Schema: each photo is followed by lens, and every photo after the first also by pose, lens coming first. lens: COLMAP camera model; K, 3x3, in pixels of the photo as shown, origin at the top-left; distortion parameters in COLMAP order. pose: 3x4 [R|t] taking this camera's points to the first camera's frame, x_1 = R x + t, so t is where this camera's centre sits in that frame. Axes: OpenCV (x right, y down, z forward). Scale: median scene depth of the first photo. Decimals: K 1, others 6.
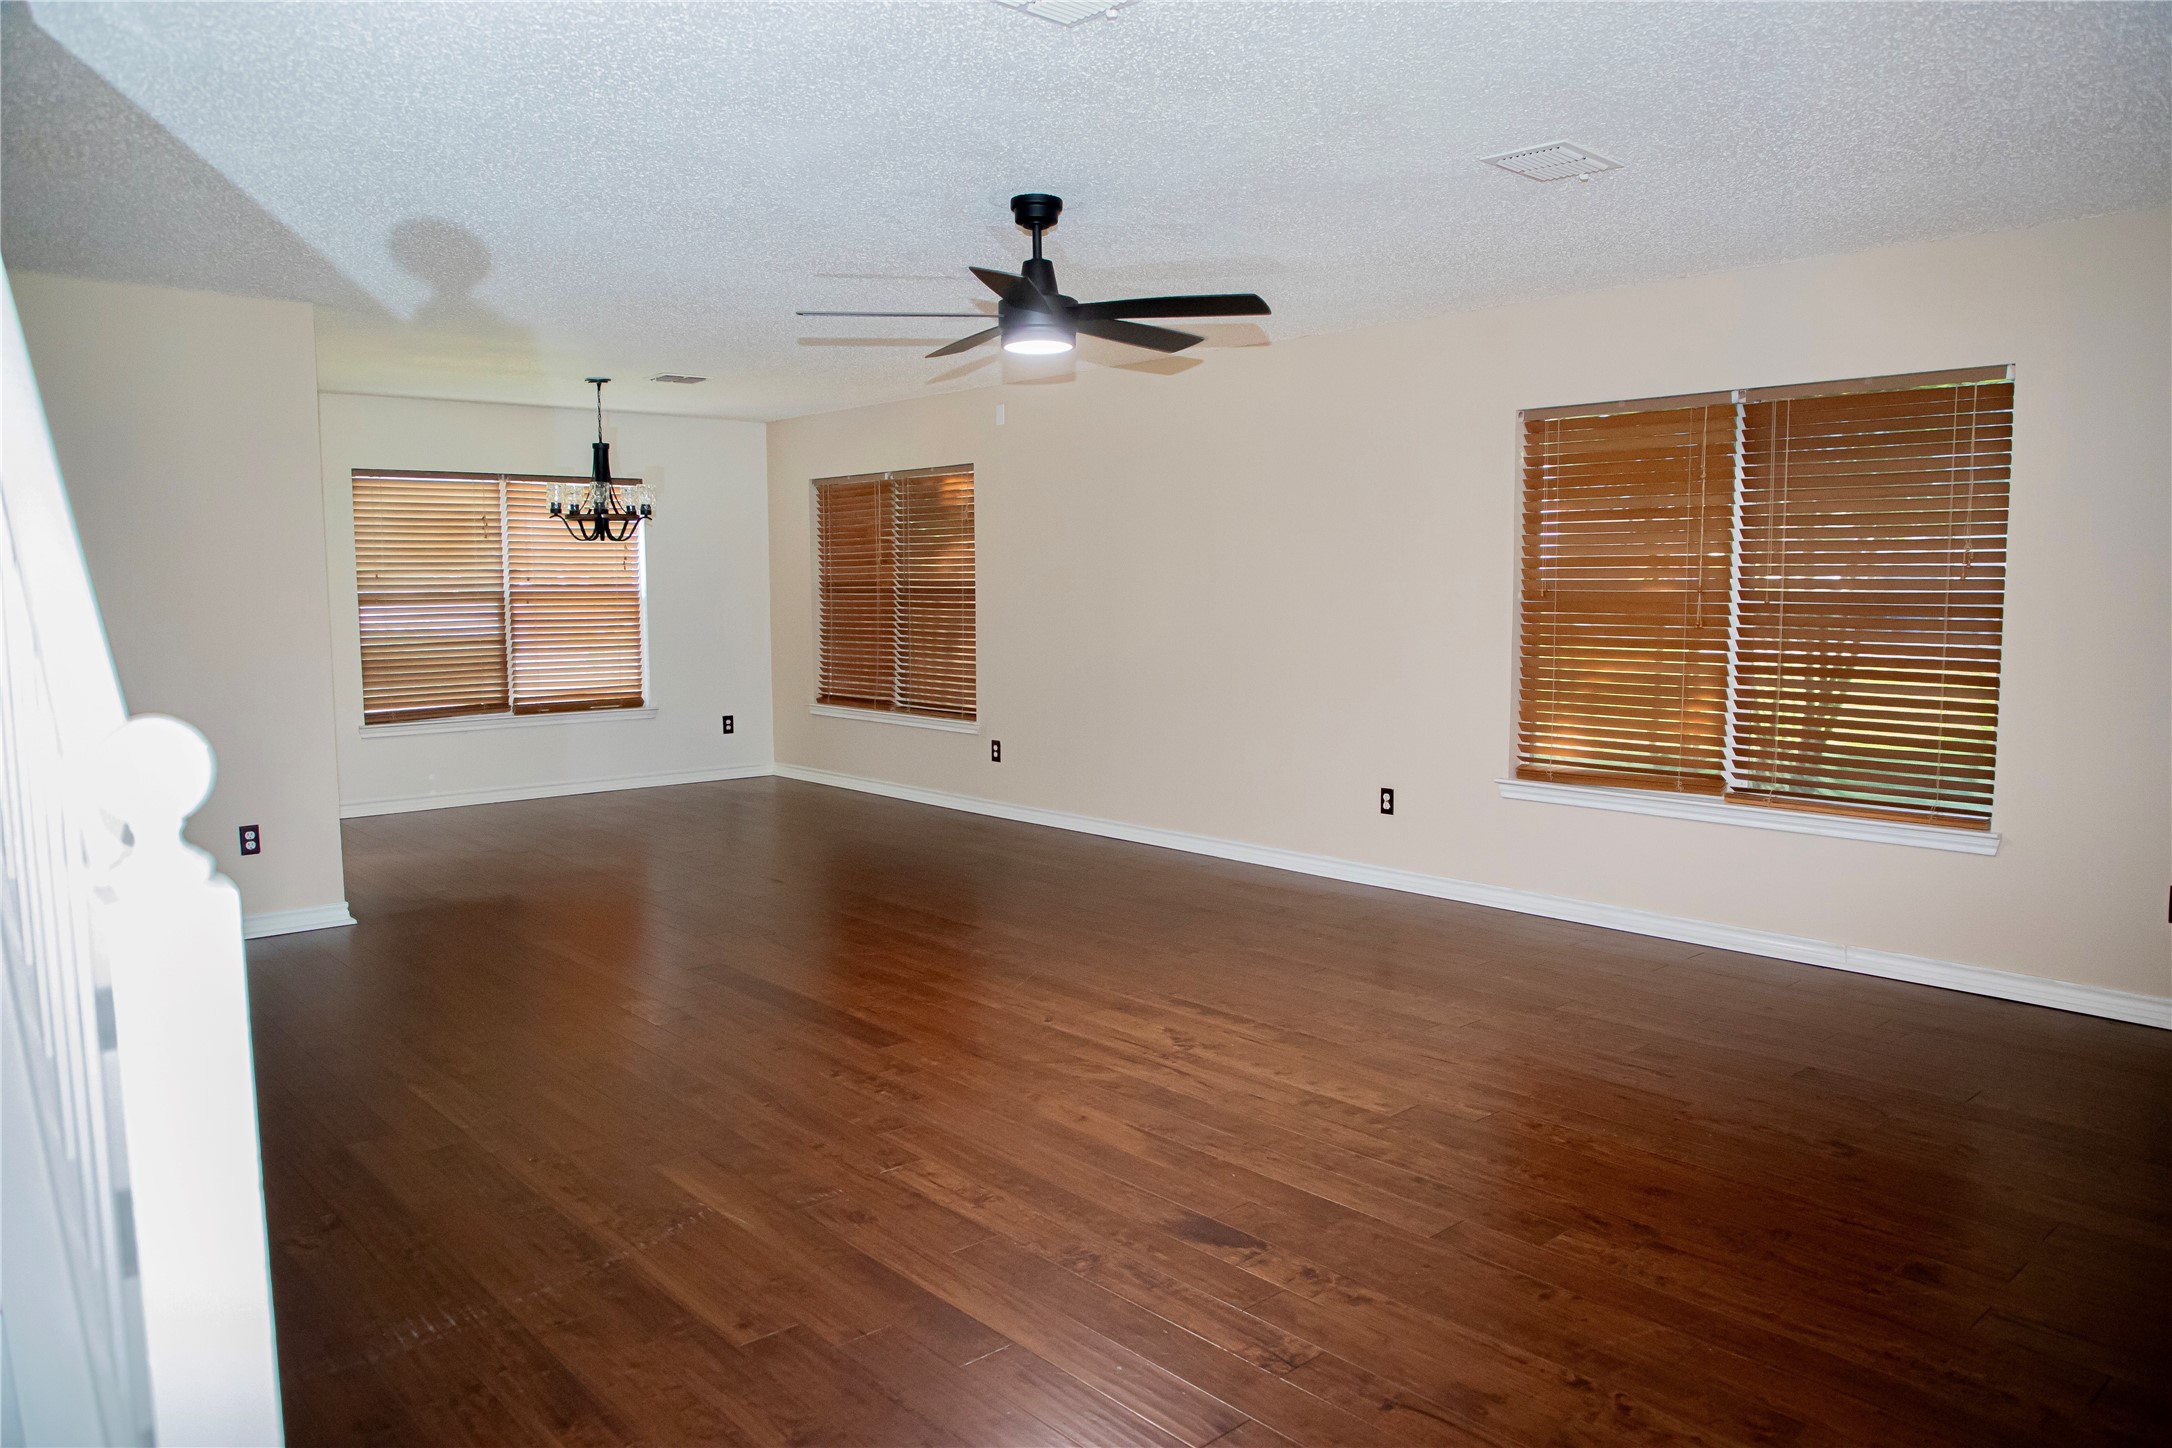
lens RADIAL K [[1486.2, 0, 1086.0], [0, 1486.2, 724.0], [0, 0, 1]] dist [-0.073444, 0.042582]
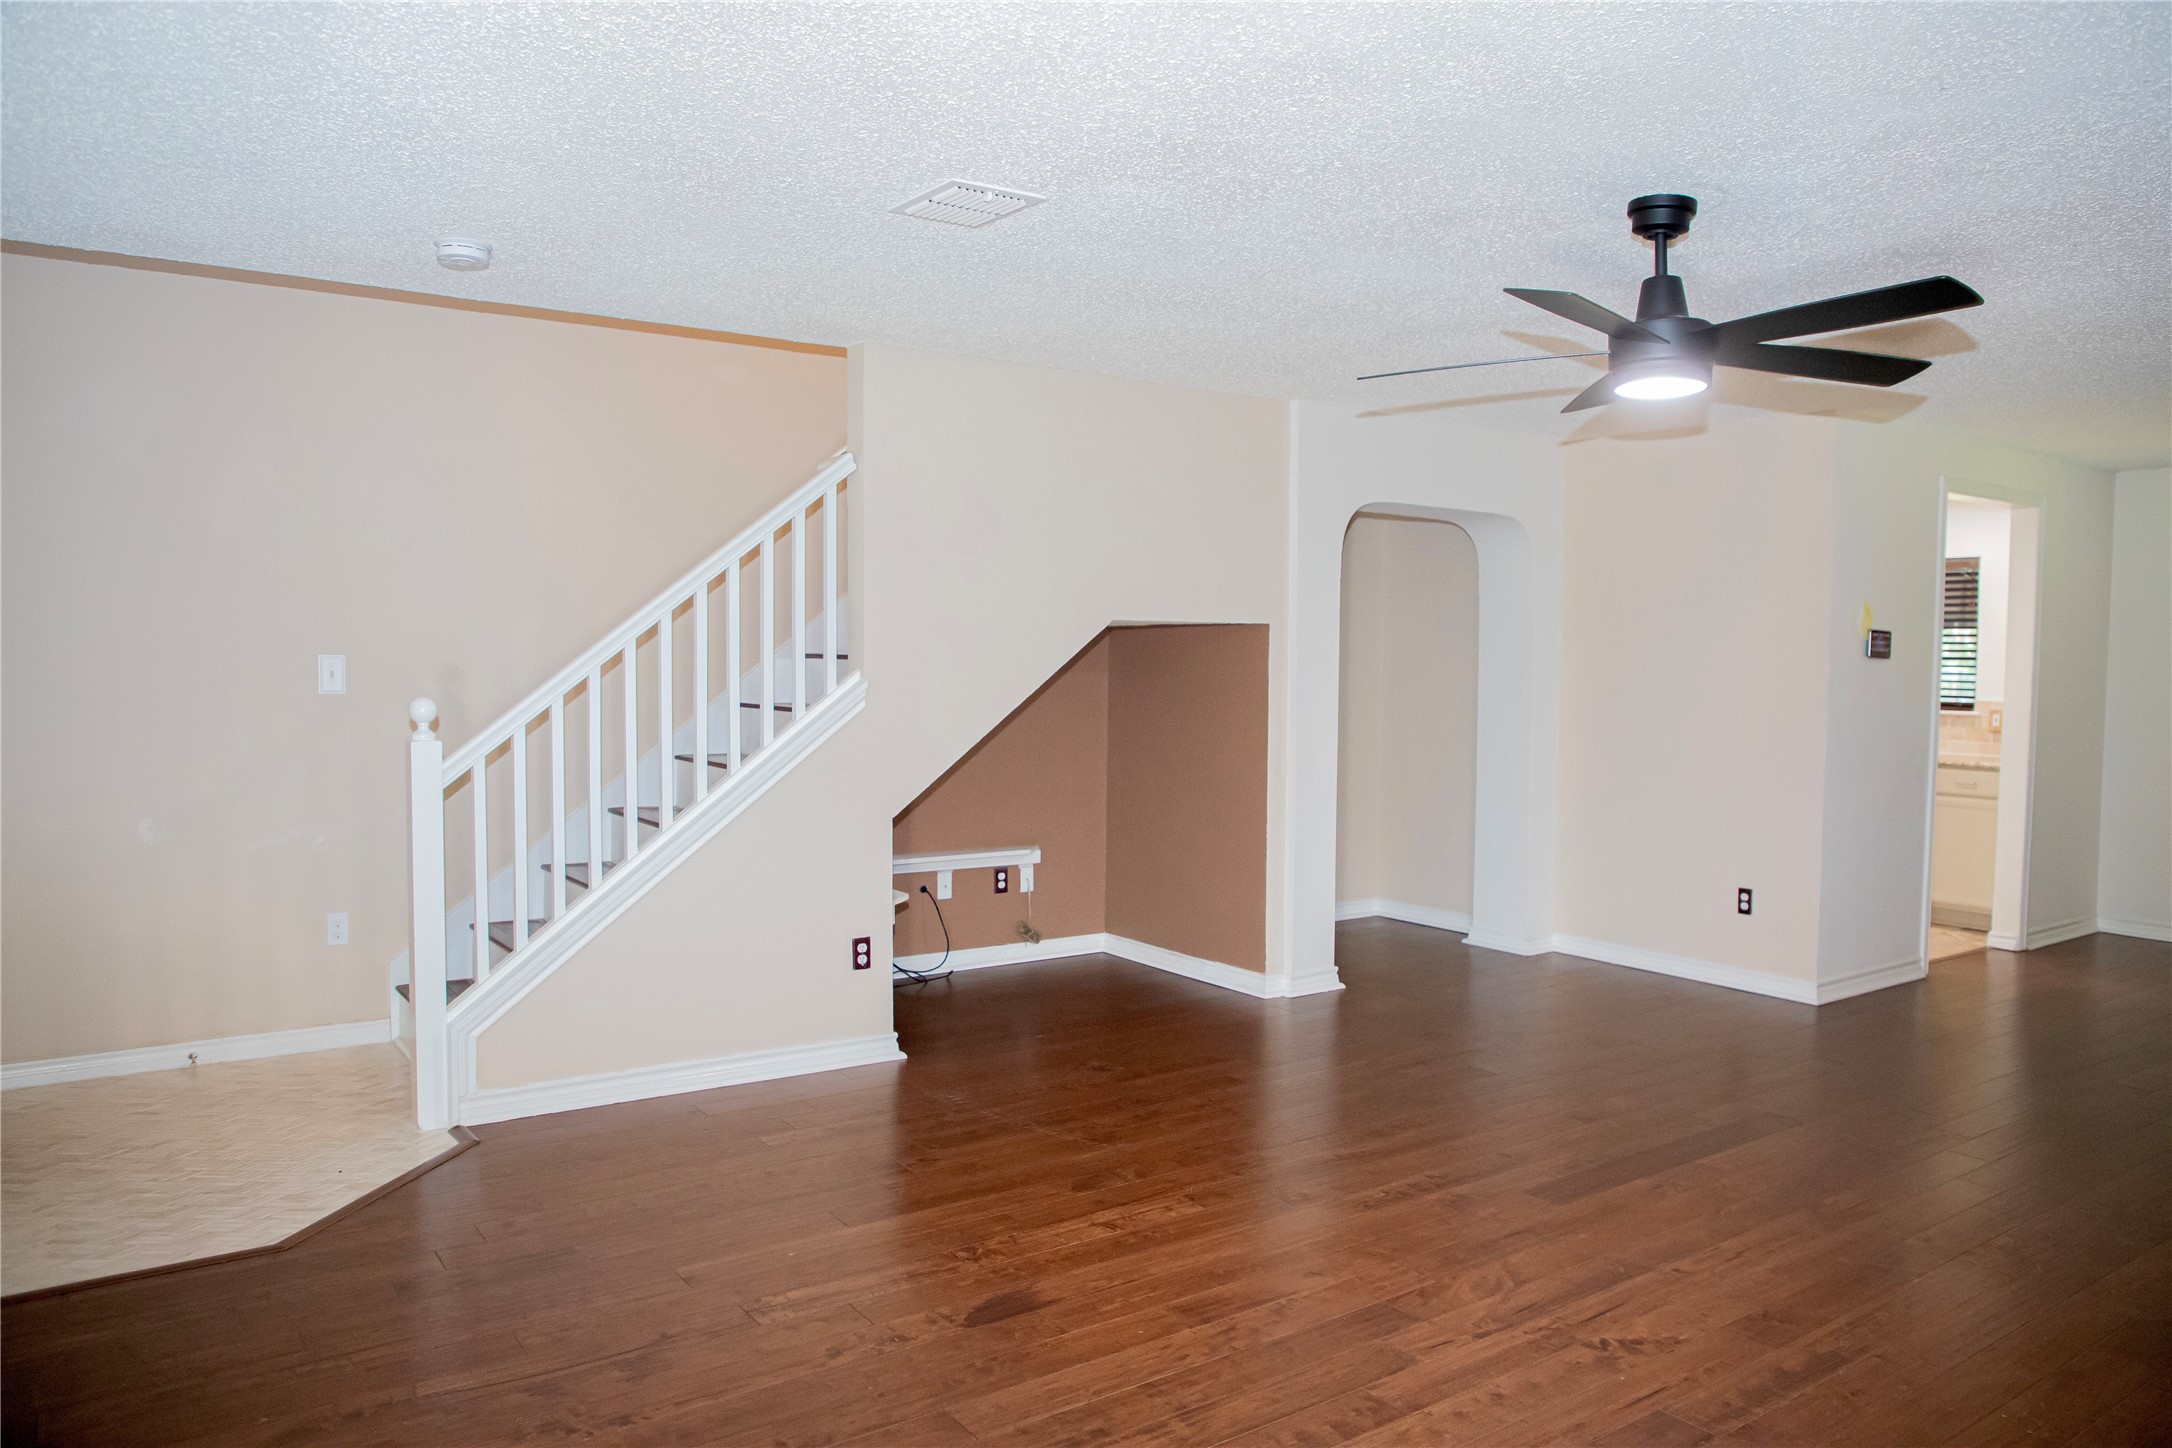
lens RADIAL K [[1486.2, 0, 1086.0], [0, 1486.2, 724.0], [0, 0, 1]] dist [-0.073444, 0.042582]
pose [[-0.093443, 0.065291, -0.993482, 0.786717], [-0.112146, 0.990807, 0.075663, -0.106962], [0.989289, 0.118485, -0.085261, 0.797466]]
